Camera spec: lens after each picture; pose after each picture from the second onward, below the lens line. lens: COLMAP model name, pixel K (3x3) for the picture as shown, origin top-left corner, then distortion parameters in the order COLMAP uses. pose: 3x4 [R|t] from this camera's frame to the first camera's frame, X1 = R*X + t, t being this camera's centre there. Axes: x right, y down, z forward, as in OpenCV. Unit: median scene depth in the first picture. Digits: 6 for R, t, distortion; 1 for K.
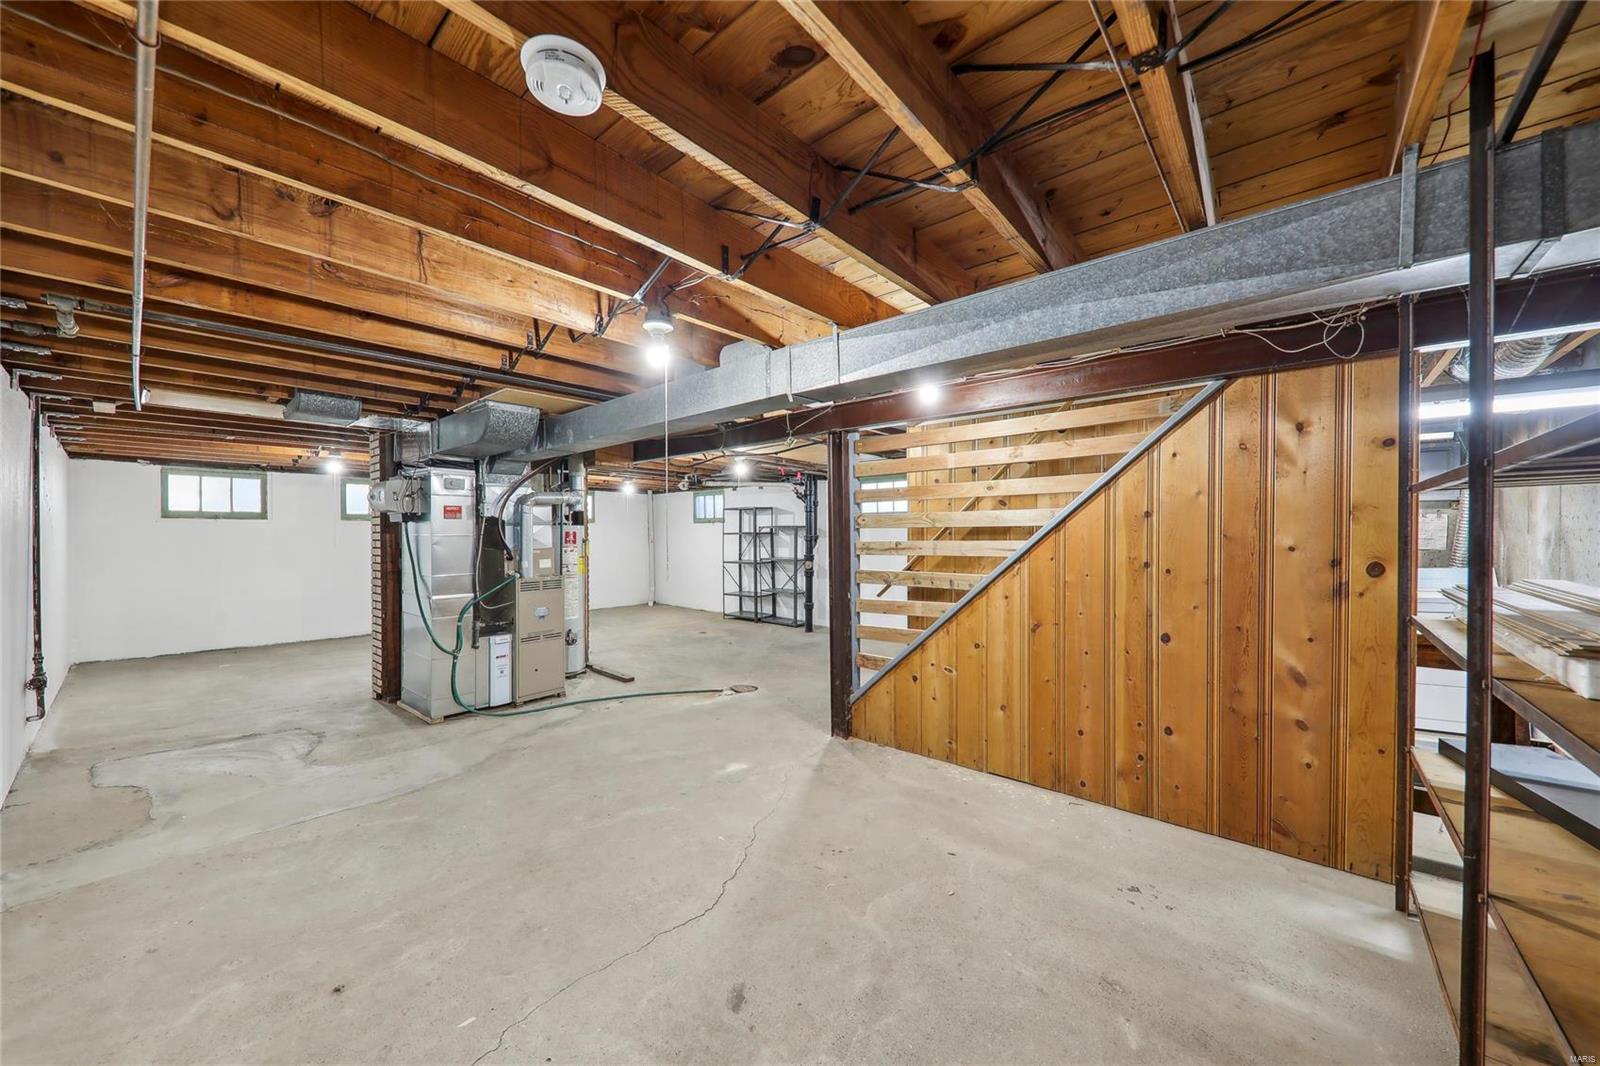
lens RADIAL K [[570.3, 0, 806.5], [0, 570.3, 534.2], [0, 0, 1]] dist [0.008635, -0.000490]
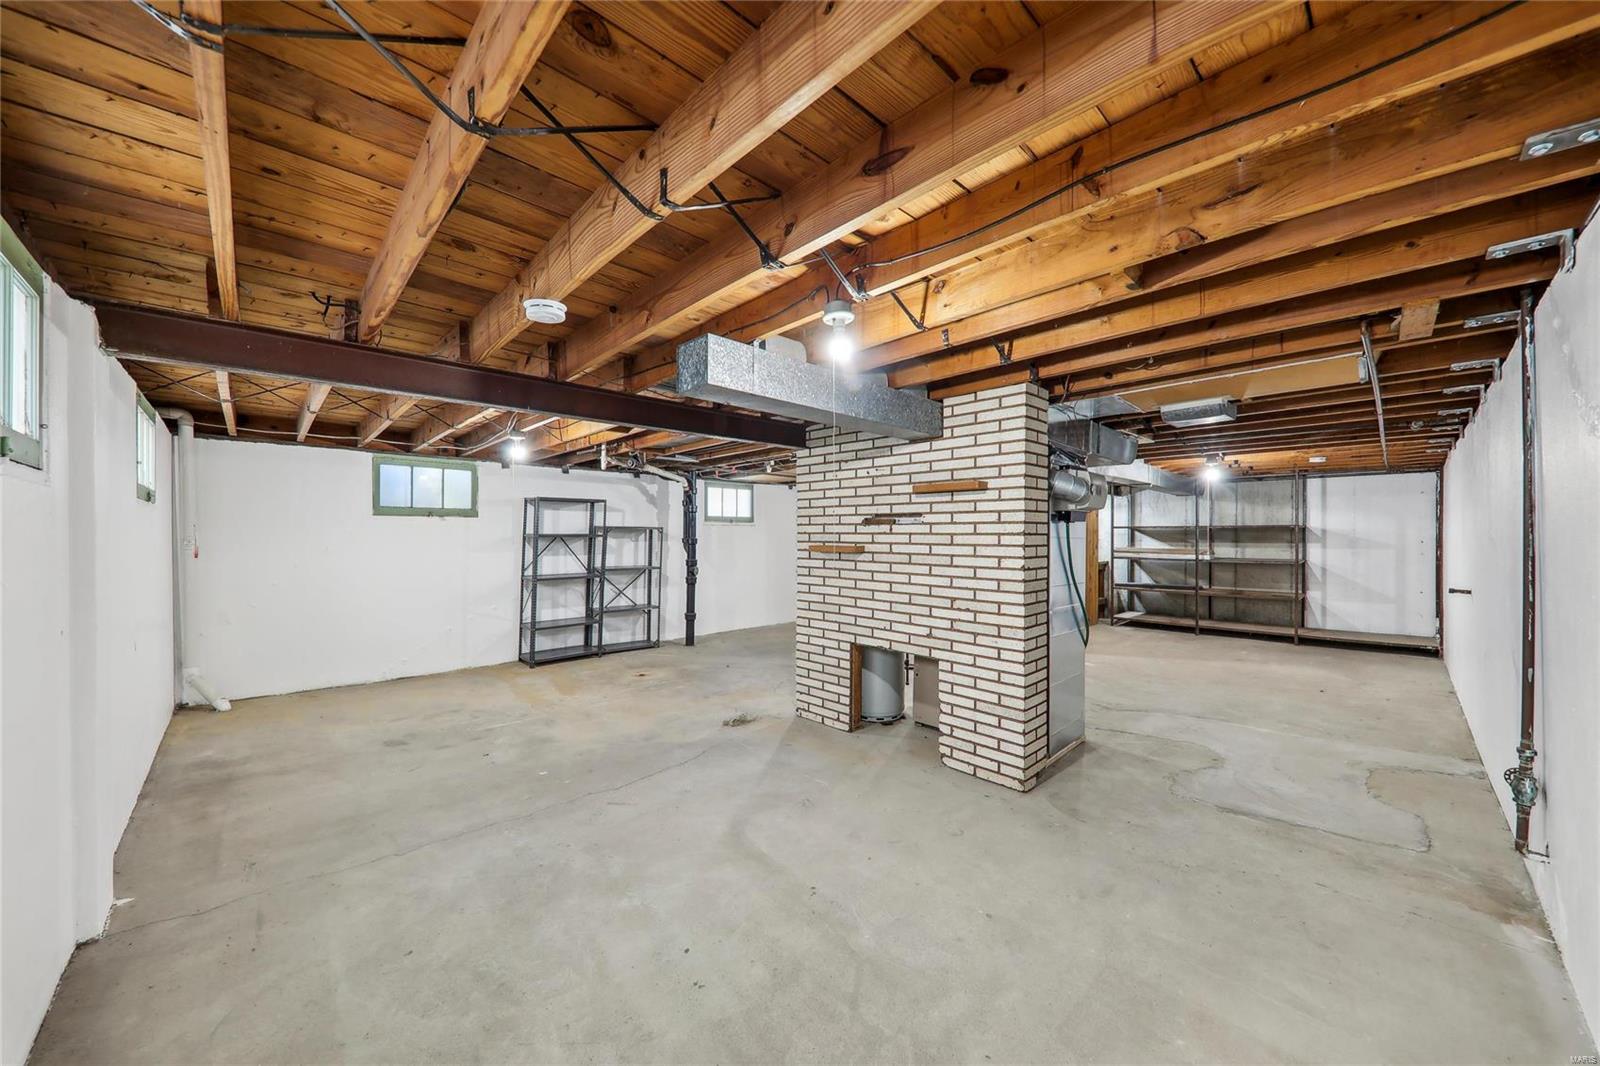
lens RADIAL K [[570.3, 0, 805.1], [0, 570.3, 533.8], [0, 0, 1]] dist [0.008635, -0.000490]
pose [[0.096292, 0.007514, 0.995325, -1.798492], [0.002121, 0.999968, -0.007754, 0.005085], [-0.995351, 0.002858, 0.096272, 1.509313]]
